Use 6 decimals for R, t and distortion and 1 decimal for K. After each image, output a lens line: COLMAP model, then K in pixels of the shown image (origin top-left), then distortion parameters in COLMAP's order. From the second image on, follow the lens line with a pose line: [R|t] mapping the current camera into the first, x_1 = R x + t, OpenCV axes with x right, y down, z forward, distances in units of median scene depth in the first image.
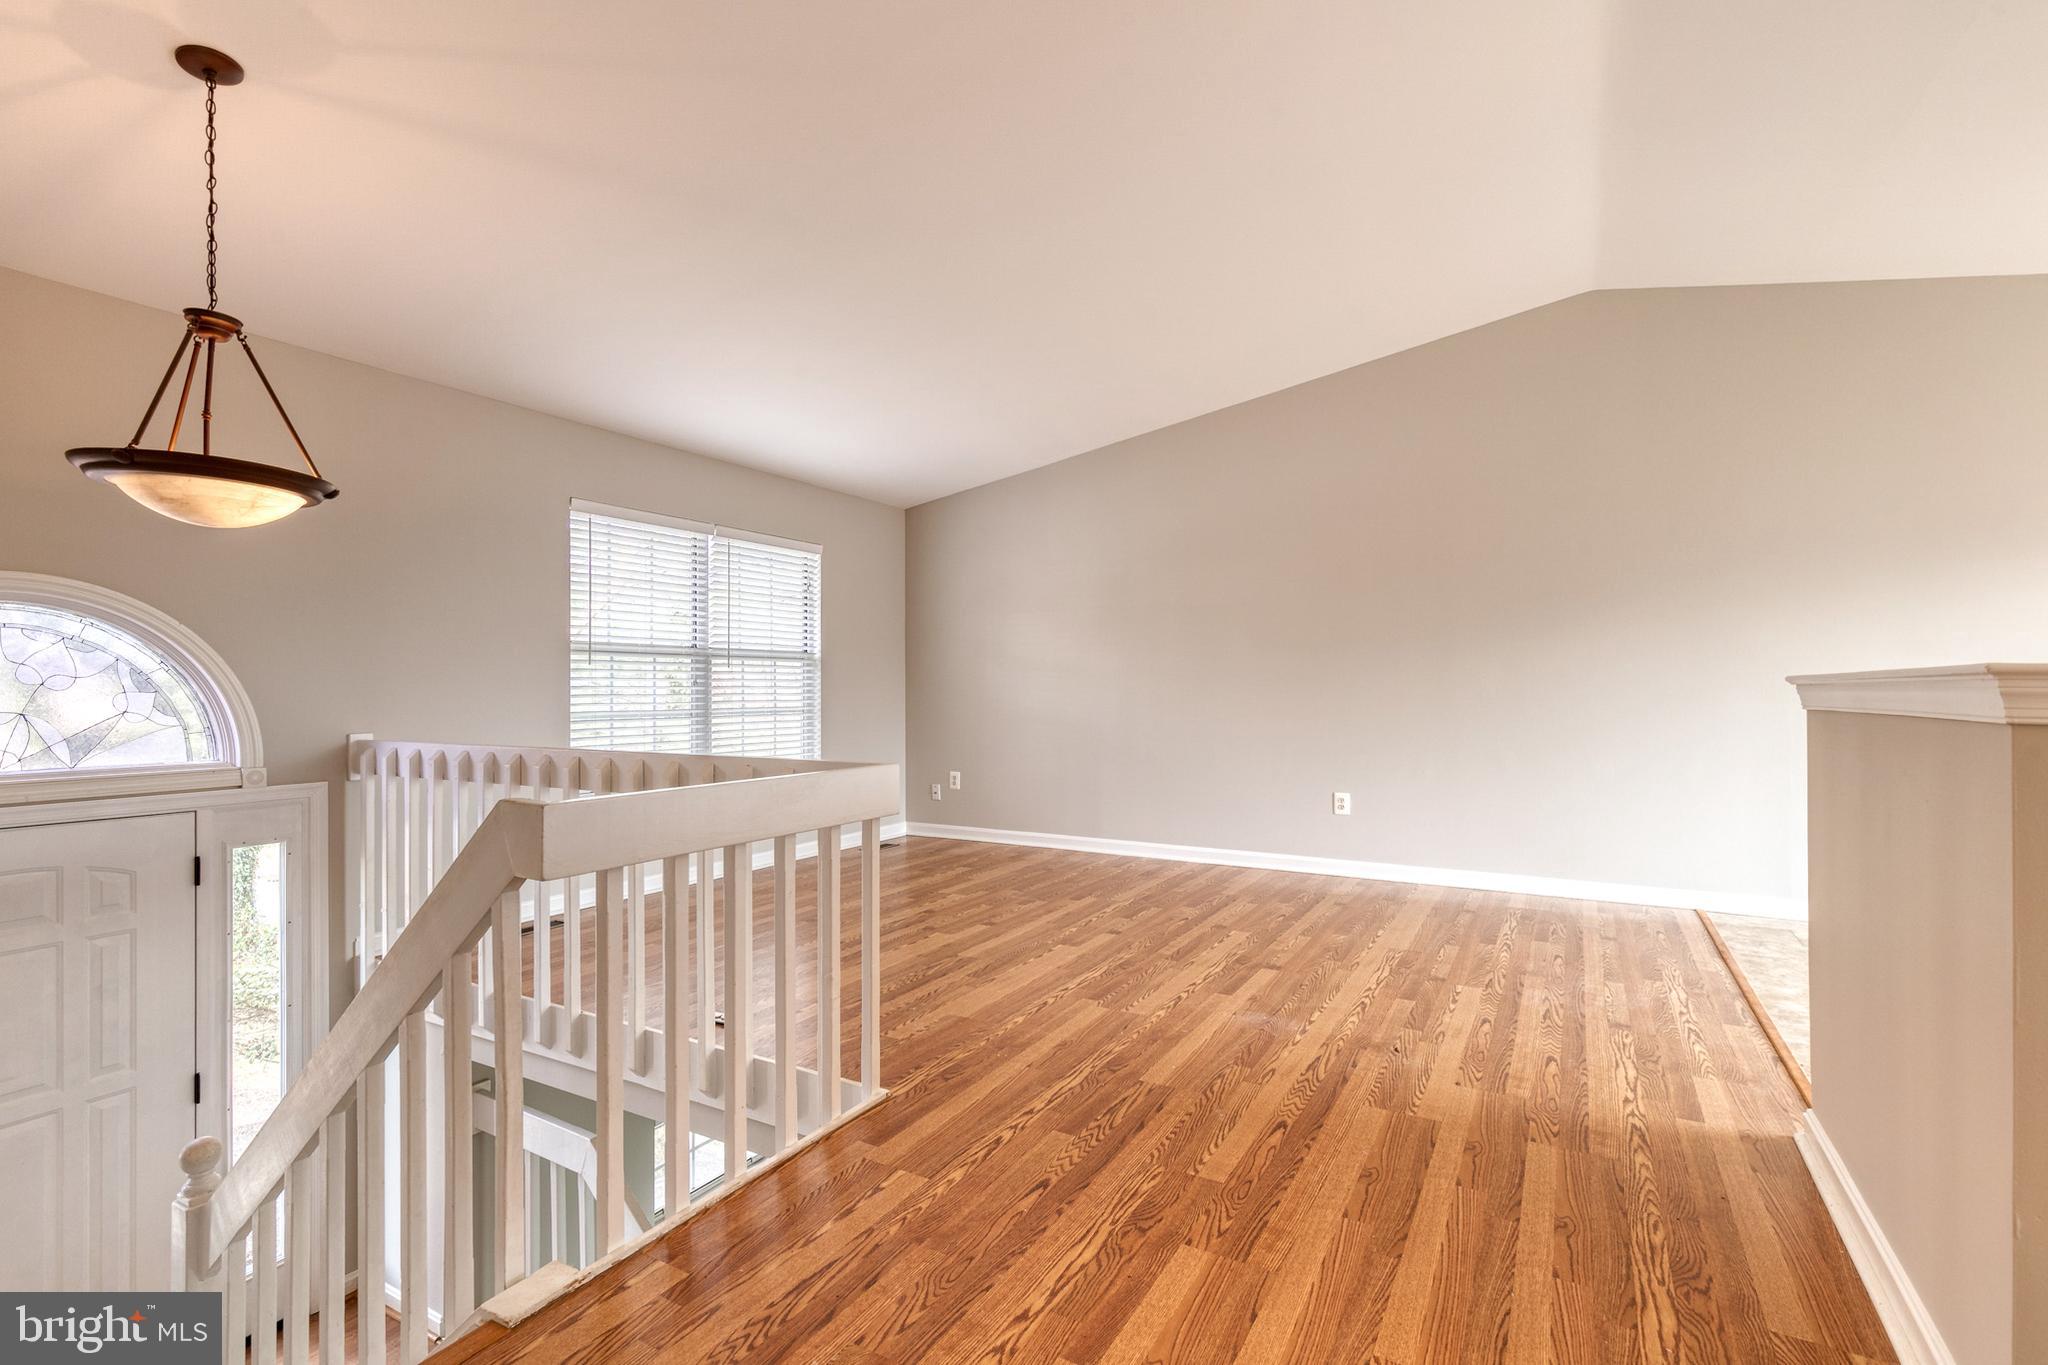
lens RADIAL K [[938.0, 0, 1056.1], [0, 938.0, 677.7], [0, 0, 1]] dist [0.013859, -0.003824]
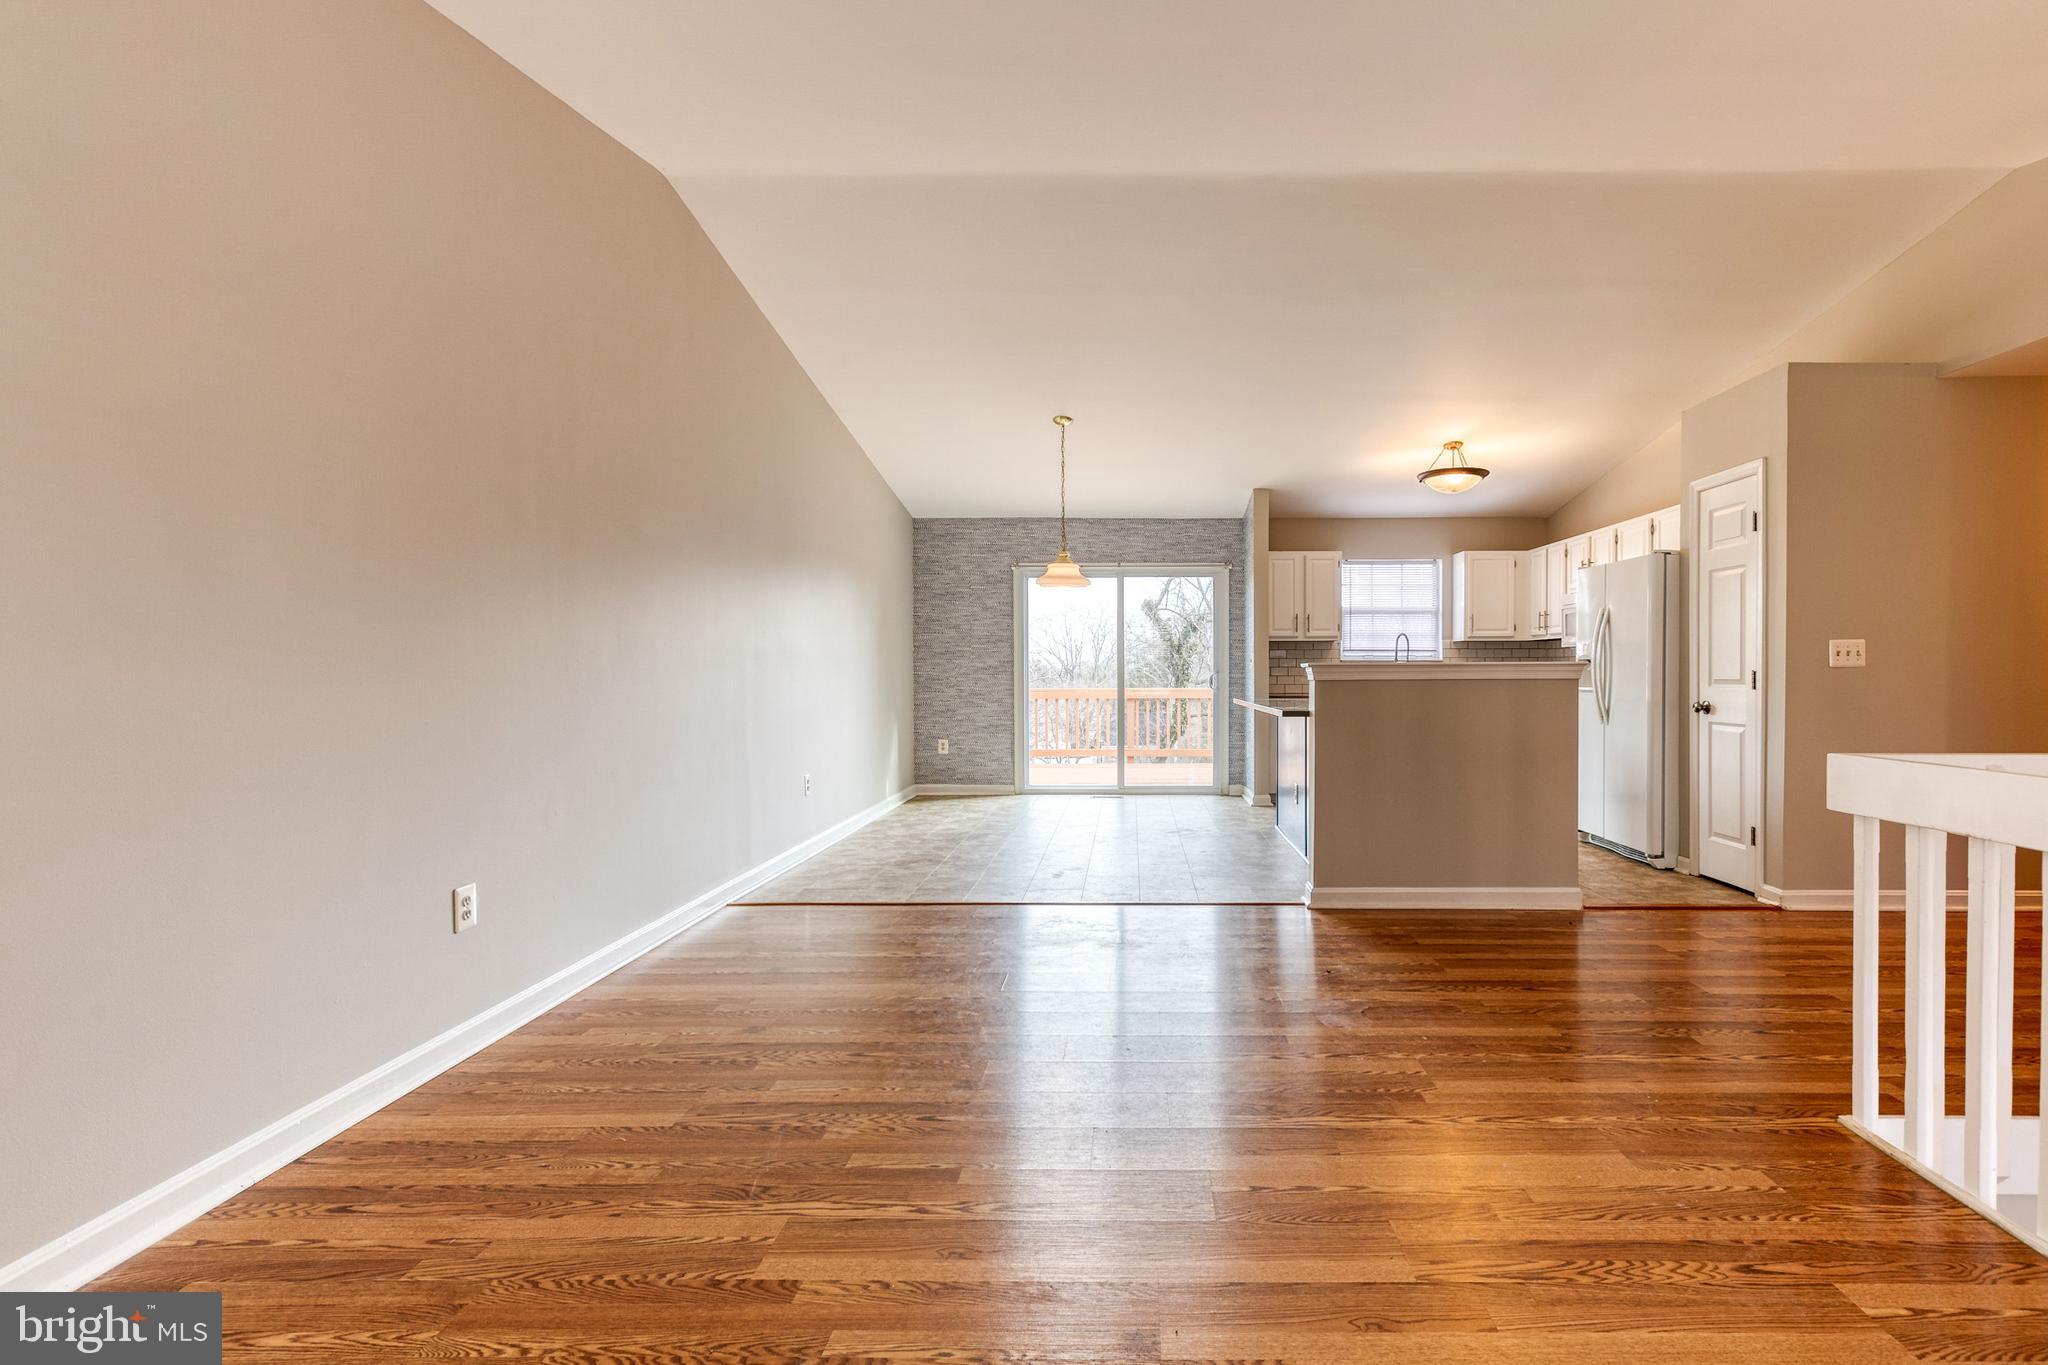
lens RADIAL K [[938.0, 0, 1117.7], [0, 938.0, 690.3], [0, 0, 1]] dist [0.013859, -0.003824]
pose [[-0.455649, -0.022003, 0.889888, -0.530288], [-0.005604, 0.999746, 0.021850, 0.010941], [-0.890142, 0.004969, -0.455656, 1.633456]]
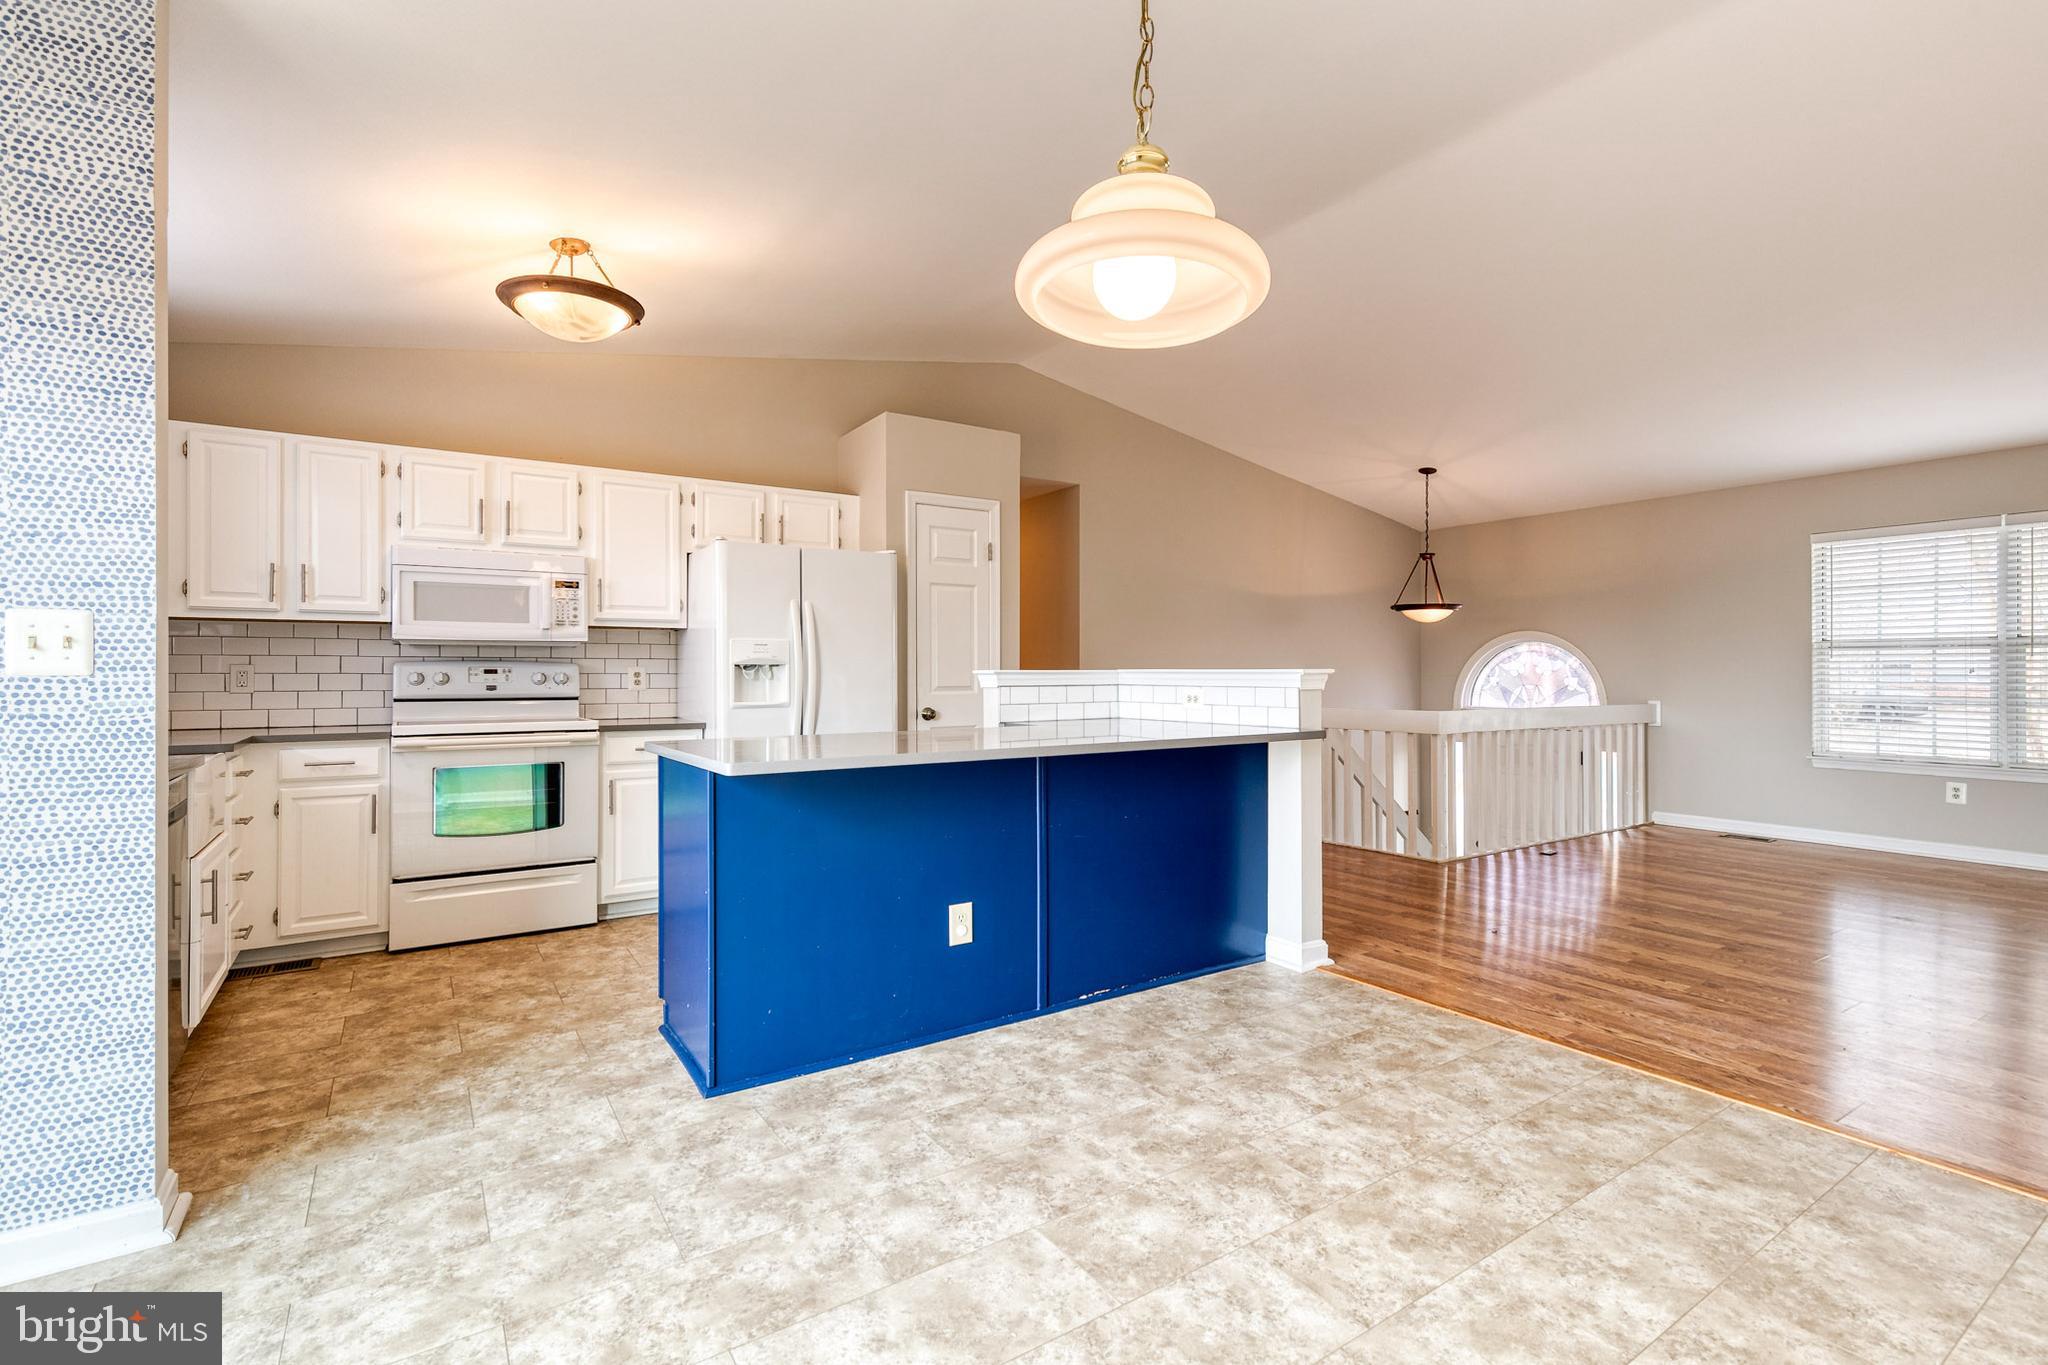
lens RADIAL K [[938.0, 0, 1032.9], [0, 938.0, 674.2], [0, 0, 1]] dist [0.013859, -0.003824]
pose [[-0.464968, -0.001080, -0.885327, 1.776658], [0.008690, 0.999946, -0.005783, 0.009272], [0.885285, -0.010382, -0.464933, 0.957672]]
